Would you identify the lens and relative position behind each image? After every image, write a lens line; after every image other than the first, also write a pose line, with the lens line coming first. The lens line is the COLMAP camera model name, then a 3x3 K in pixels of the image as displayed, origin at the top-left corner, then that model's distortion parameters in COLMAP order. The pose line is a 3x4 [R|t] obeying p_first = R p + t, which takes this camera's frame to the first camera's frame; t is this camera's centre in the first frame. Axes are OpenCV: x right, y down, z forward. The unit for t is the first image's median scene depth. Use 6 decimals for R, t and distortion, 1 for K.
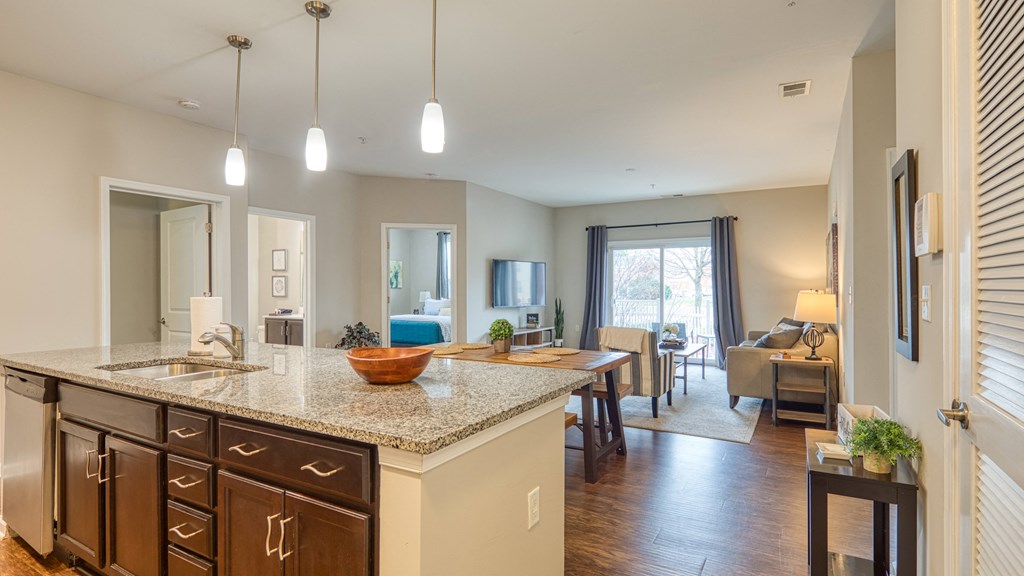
lens RADIAL K [[496.3, 0, 510.1], [0, 496.3, 287.5], [0, 0, 1]] dist [-0.003857, -0.000130]
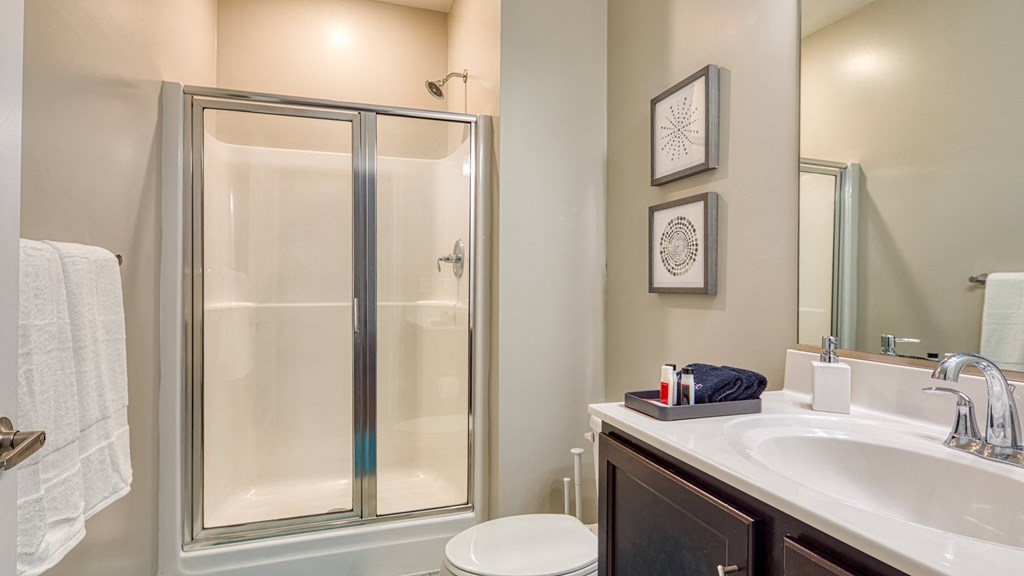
lens RADIAL K [[496.3, 0, 509.6], [0, 496.3, 285.8], [0, 0, 1]] dist [-0.003857, -0.000130]
pose [[0.743758, 0.014719, -0.668287, -0.371921], [-0.004130, 0.999840, 0.017425, 0.012134], [0.668436, -0.010200, 0.743700, 0.781299]]
